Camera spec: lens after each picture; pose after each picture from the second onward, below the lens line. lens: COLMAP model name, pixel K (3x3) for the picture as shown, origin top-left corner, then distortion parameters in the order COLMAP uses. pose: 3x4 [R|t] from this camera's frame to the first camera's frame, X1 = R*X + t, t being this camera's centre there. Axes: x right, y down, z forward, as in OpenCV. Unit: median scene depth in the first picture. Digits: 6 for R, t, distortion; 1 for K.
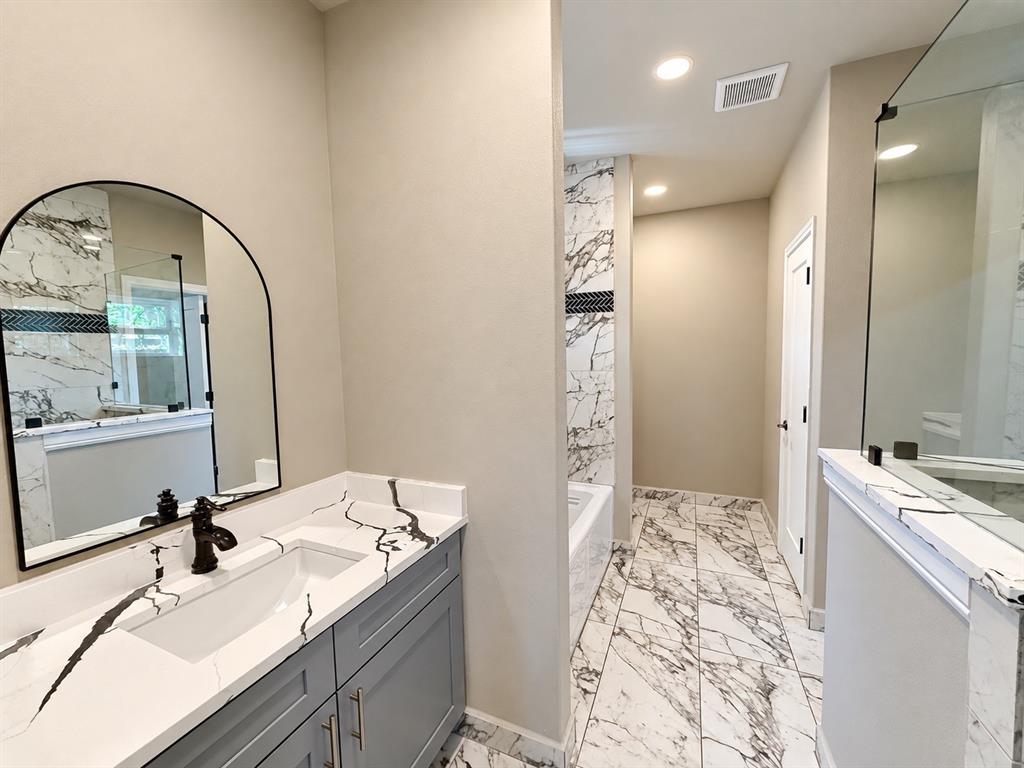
lens RADIAL K [[413.8, 0, 511.0], [0, 413.8, 383.2], [0, 0, 1]] dist [0.000742, 0.000111]
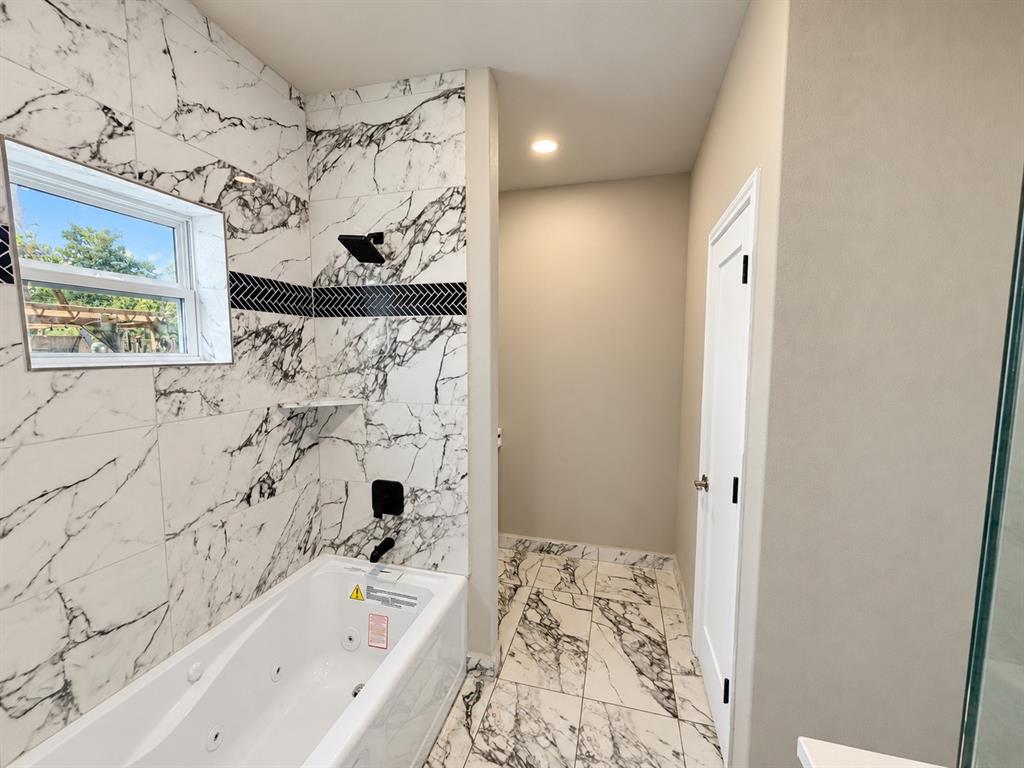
lens RADIAL K [[412.1, 0, 514.0], [0, 412.1, 386.6], [0, 0, 1]] dist [0.002071, 0.000369]
pose [[0.987845, 0.006588, 0.155302, 0.215831], [-0.009706, 0.999766, 0.019327, -0.071588], [-0.155138, -0.020600, 0.987678, 0.336963]]
